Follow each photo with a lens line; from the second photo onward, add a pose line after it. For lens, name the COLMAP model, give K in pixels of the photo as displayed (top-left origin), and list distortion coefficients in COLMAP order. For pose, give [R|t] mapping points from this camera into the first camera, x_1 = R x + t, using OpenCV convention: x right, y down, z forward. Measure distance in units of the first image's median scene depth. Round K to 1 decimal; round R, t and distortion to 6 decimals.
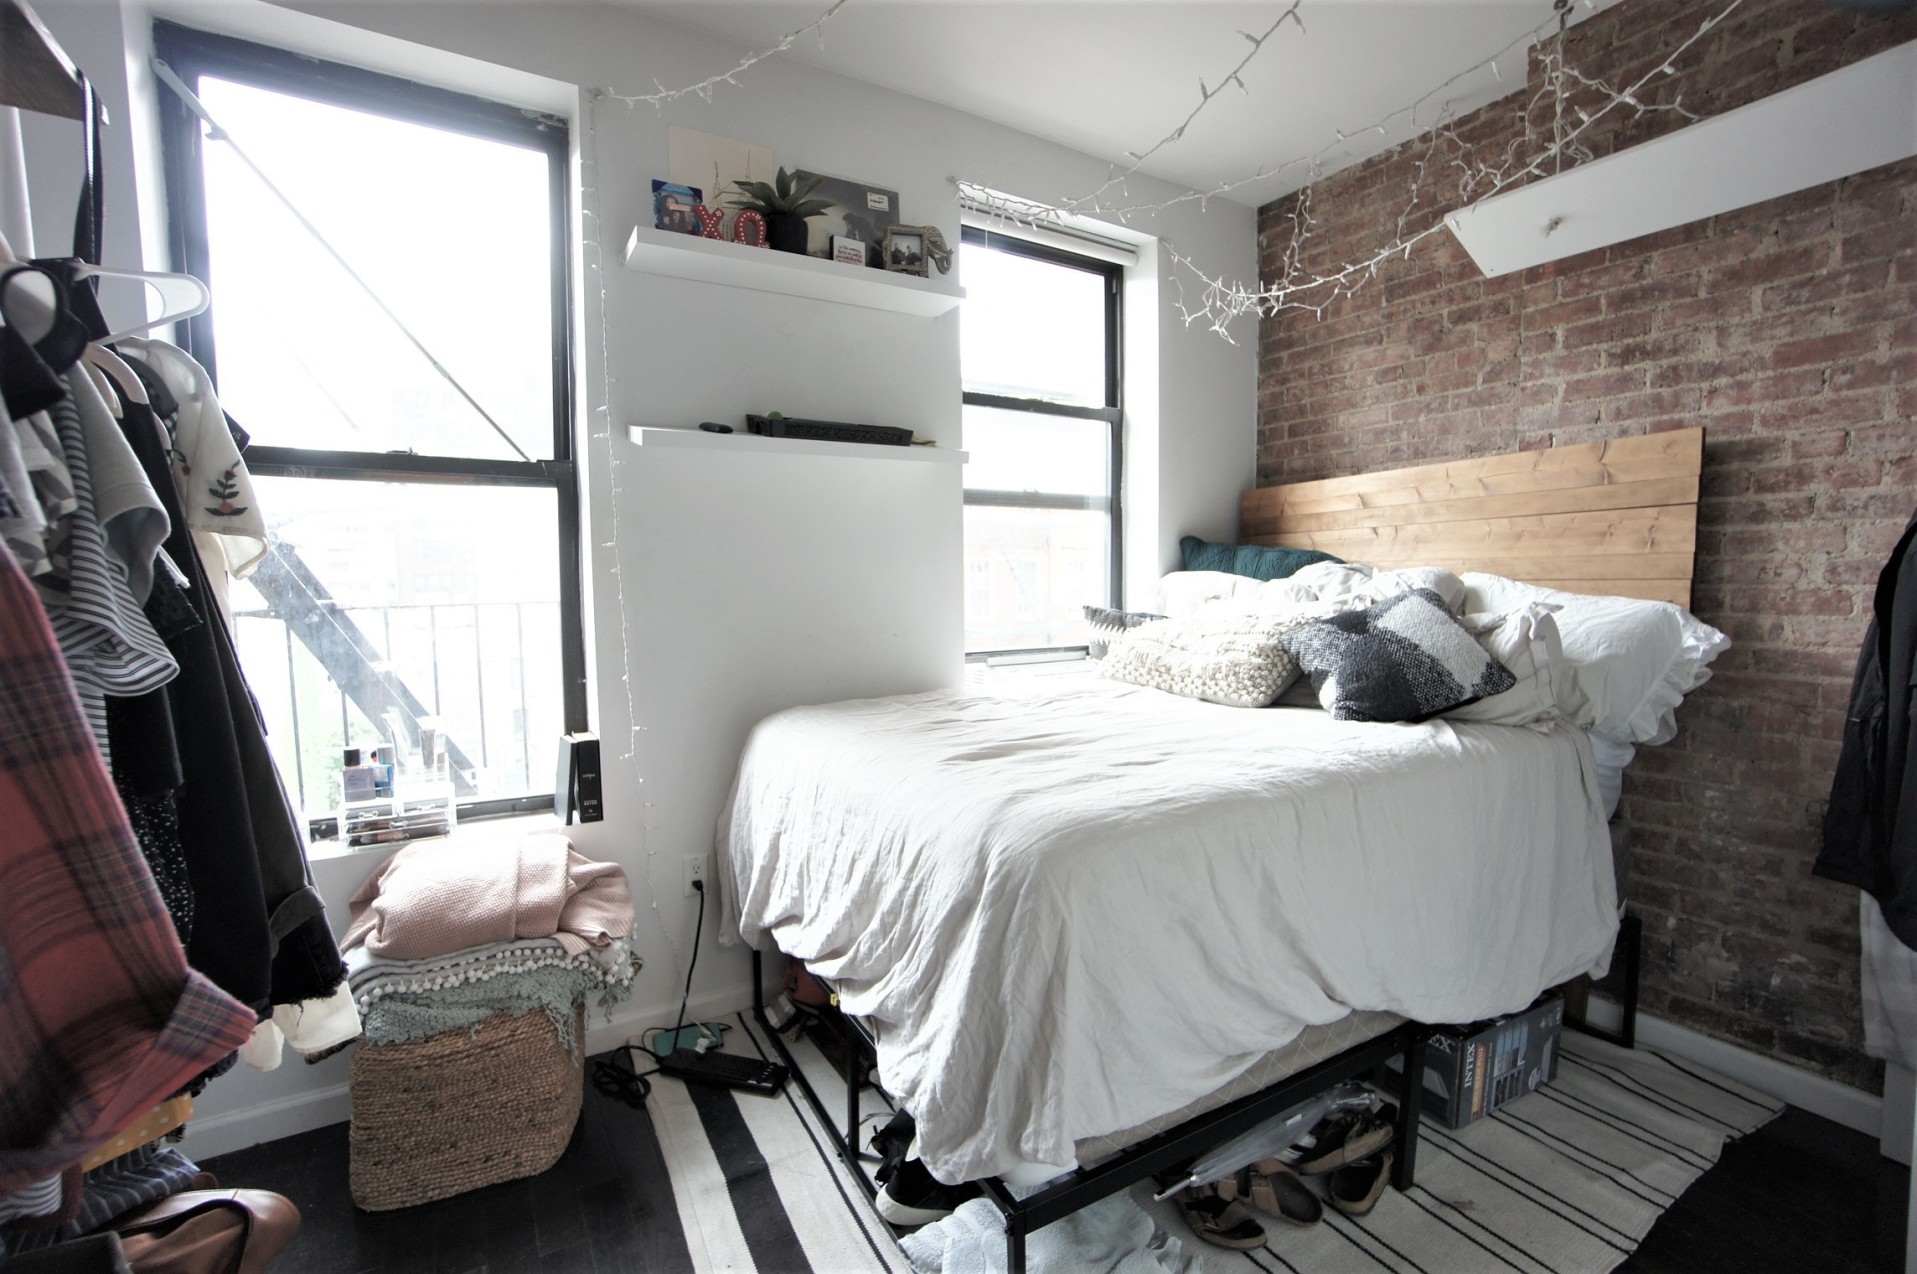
lens RADIAL K [[864.1, 0, 955.1], [0, 864.1, 645.9], [0, 0, 1]] dist [0.000662, 0.001951]
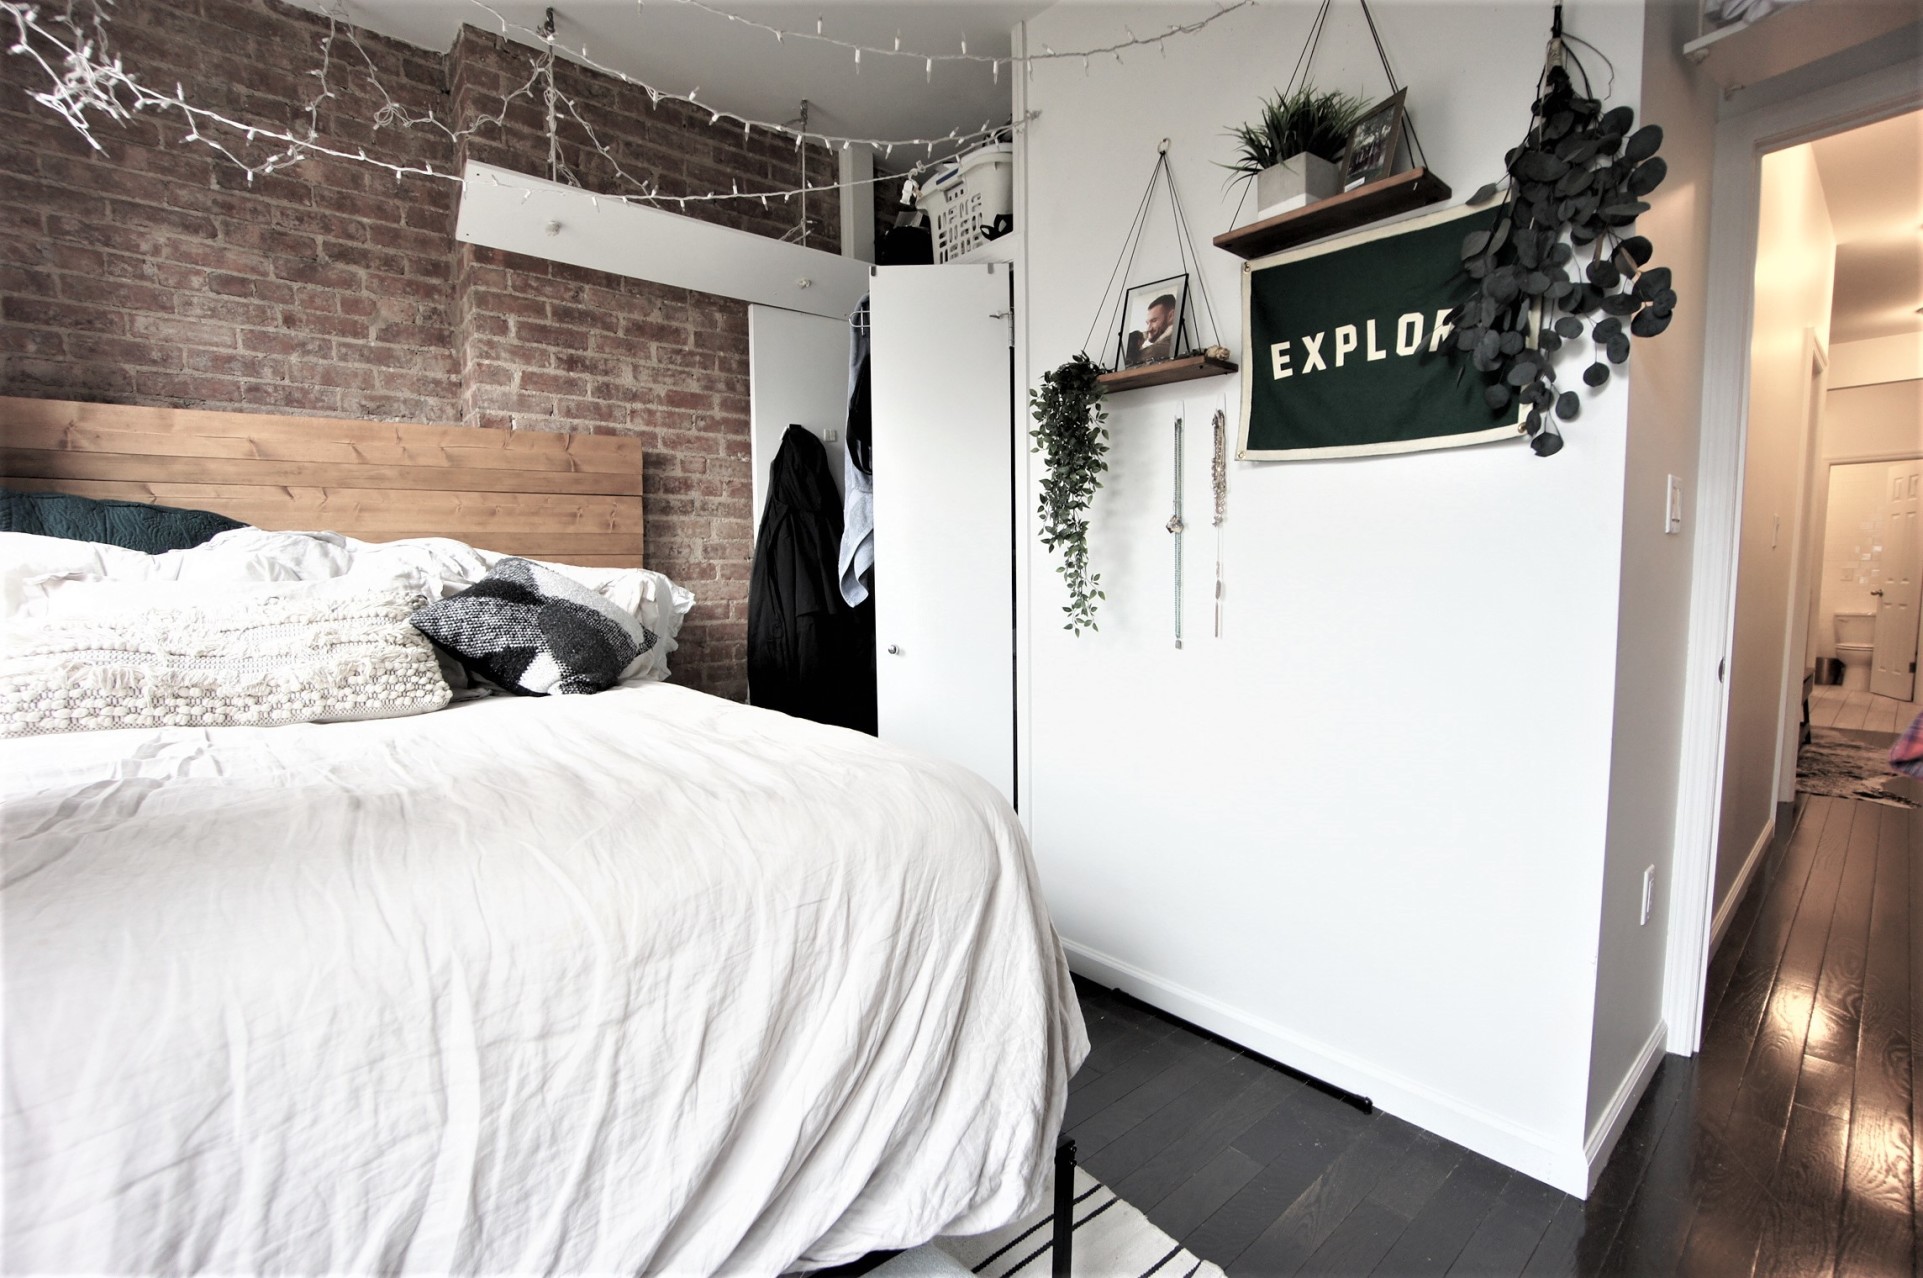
lens RADIAL K [[866.8, 0, 958.3], [0, 866.8, 635.9], [0, 0, 1]] dist [0.000662, 0.001951]
pose [[-0.141779, -0.057226, 0.988243, -0.475503], [0.095990, 0.992828, 0.071263, -0.003284], [-0.985233, 0.104965, -0.135269, 0.678704]]
